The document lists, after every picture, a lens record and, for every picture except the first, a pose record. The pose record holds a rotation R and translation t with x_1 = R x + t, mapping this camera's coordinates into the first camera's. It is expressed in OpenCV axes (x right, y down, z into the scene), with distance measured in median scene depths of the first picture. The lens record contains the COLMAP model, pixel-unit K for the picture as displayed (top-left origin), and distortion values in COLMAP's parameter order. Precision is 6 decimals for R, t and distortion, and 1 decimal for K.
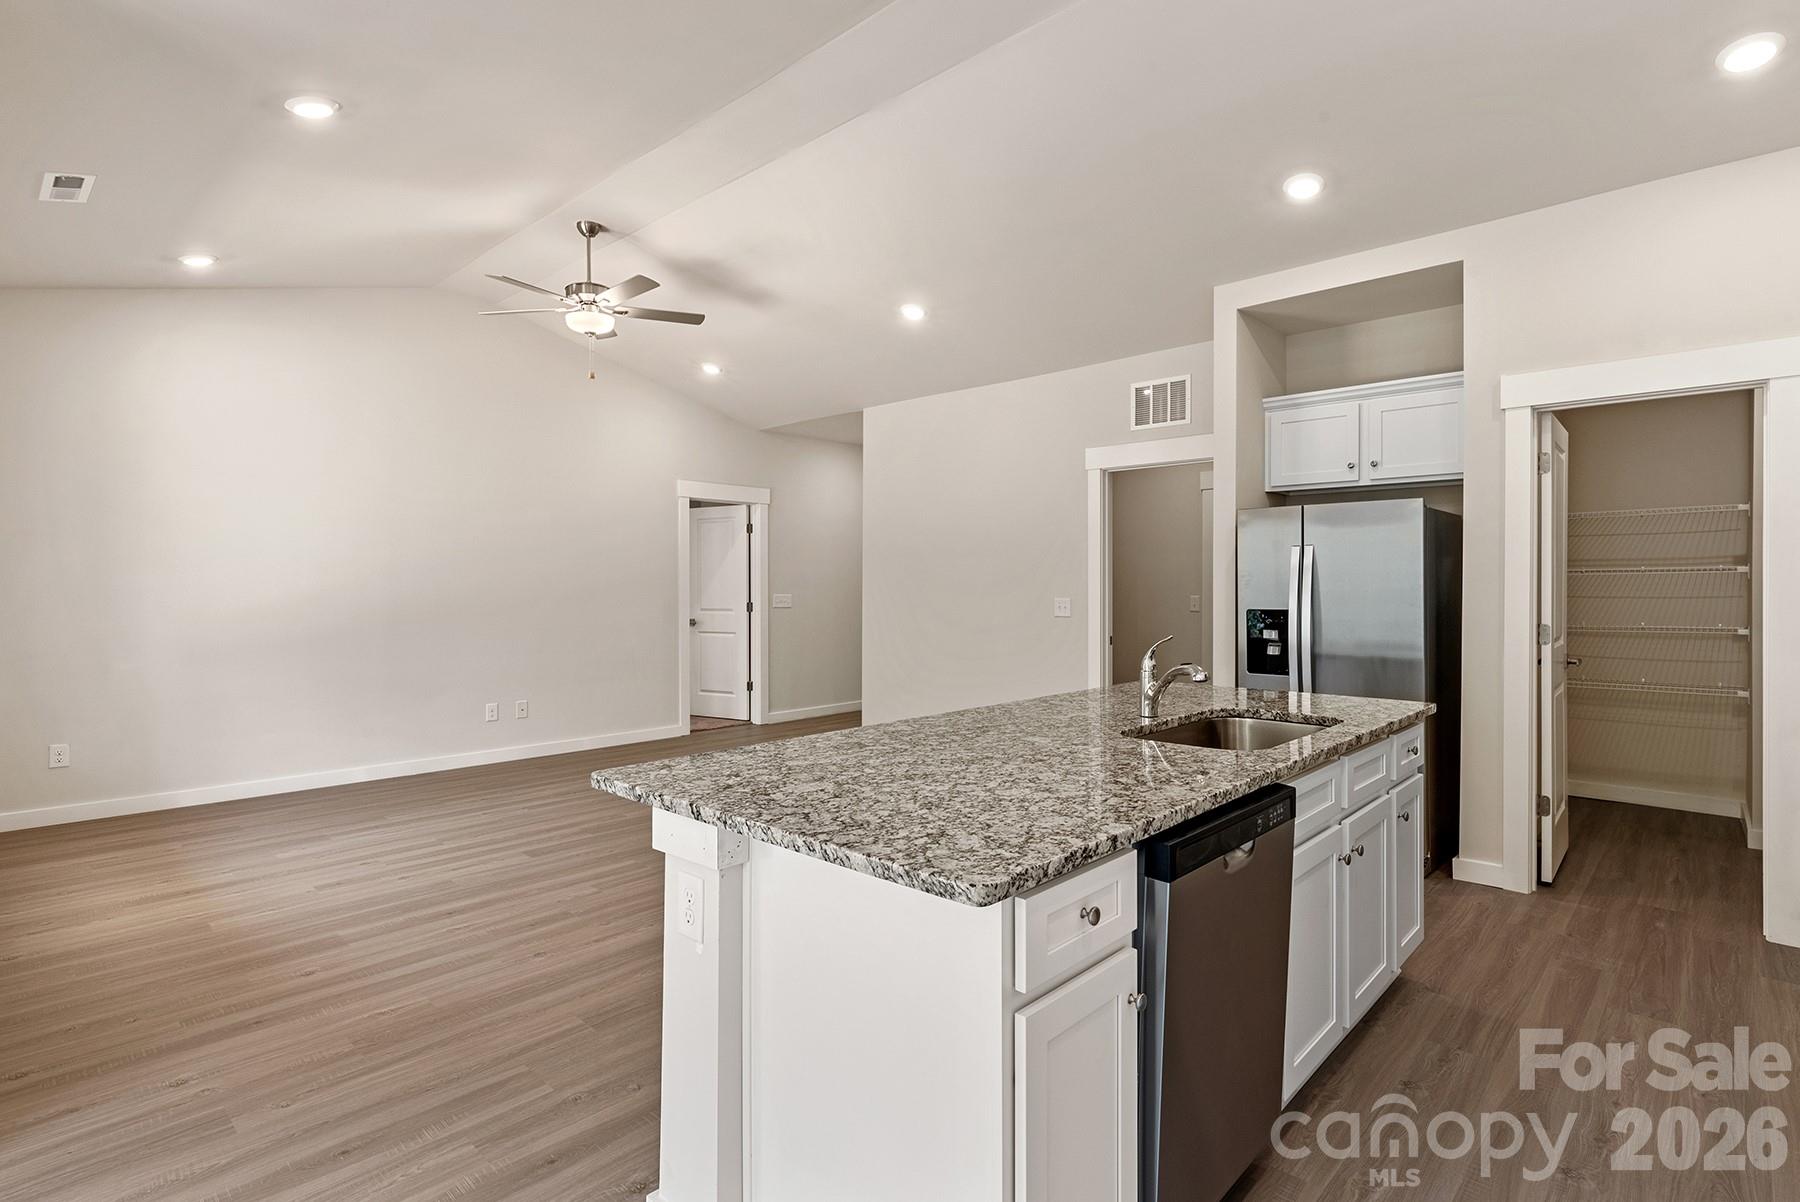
lens RADIAL K [[895.9, 0, 902.6], [0, 895.9, 584.7], [0, 0, 1]] dist [0.006270, -0.000015]
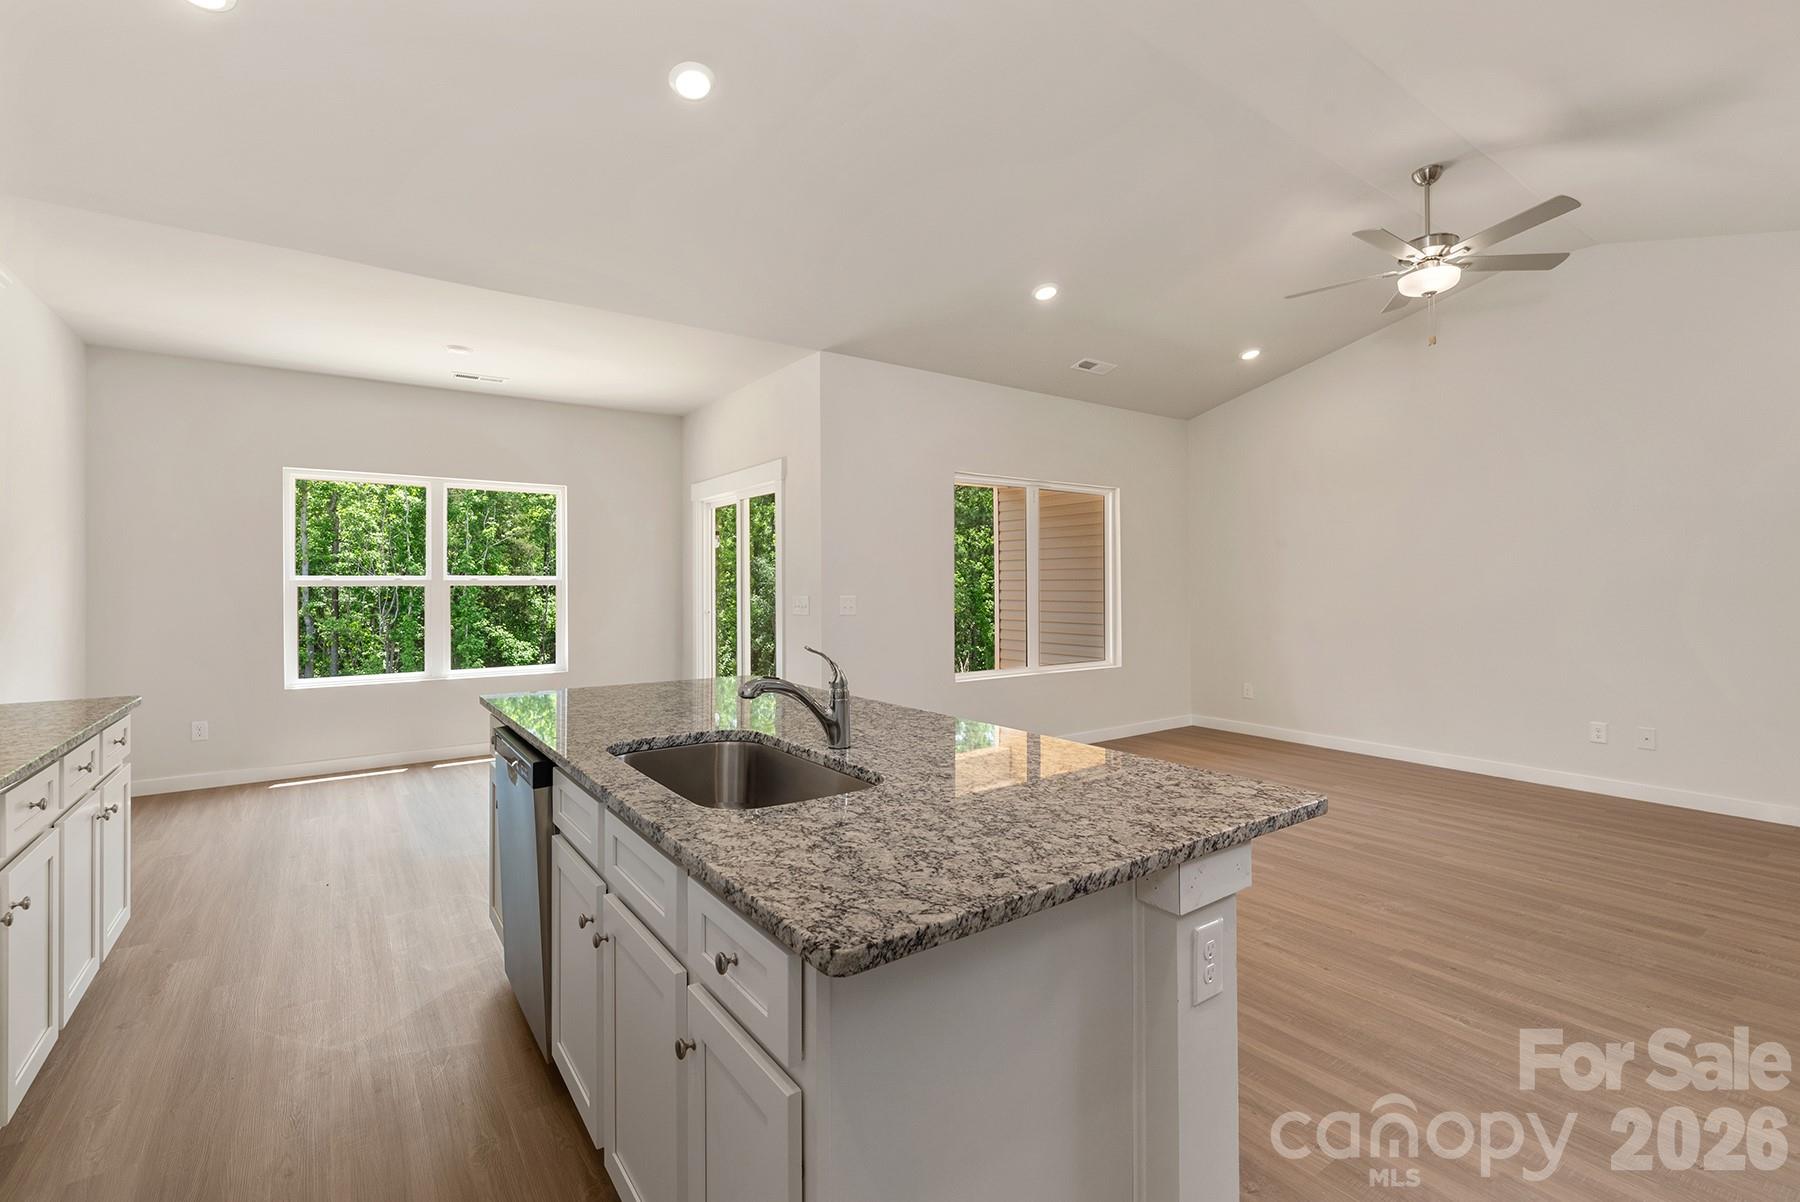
lens RADIAL K [[781.7, 0, 902.6], [0, 781.7, 592.0], [0, 0, 1]] dist [0.002958, -0.001128]
pose [[-0.196439, 0.010874, -0.980456, 0.610224], [0.001692, 0.999941, 0.010751, 0.000678], [0.980515, 0.000453, -0.196446, 0.776349]]
